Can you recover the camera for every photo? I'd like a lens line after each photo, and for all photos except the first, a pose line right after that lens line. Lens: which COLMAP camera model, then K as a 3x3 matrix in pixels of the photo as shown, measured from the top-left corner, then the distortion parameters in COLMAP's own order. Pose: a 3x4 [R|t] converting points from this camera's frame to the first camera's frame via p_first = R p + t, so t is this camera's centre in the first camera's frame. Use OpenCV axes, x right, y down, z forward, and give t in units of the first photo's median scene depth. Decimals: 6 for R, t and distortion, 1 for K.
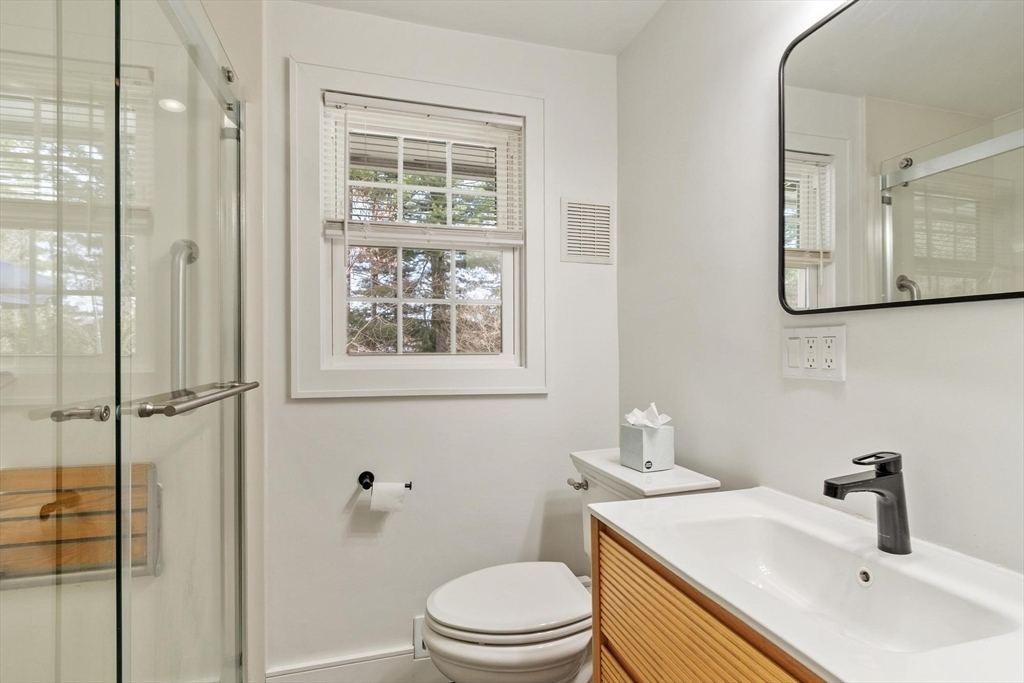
lens RADIAL K [[563.1, 0, 512.0], [0, 563.1, 341.5], [0, 0, 1]] dist [-0.001646, 0.000088]
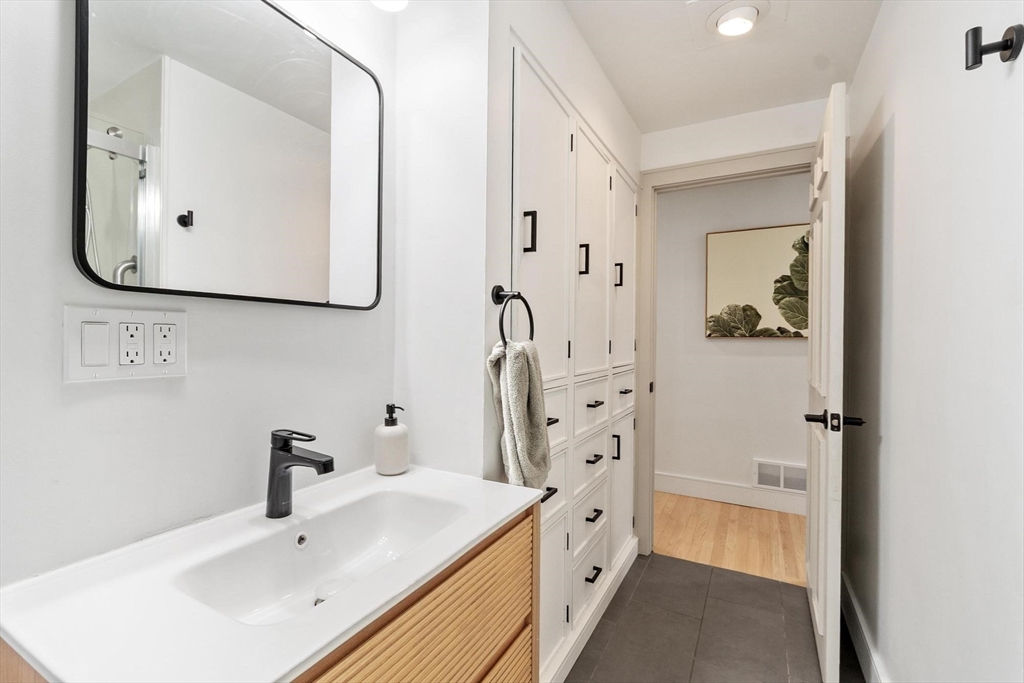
lens RADIAL K [[446.8, 0, 512.0], [0, 446.8, 341.5], [0, 0, 1]] dist [0.001624, -0.000254]
pose [[-0.726941, -0.006056, 0.686673, -0.248551], [-0.011384, 0.999930, -0.003233, 0.013502], [-0.686605, -0.010167, -0.726959, 1.126012]]
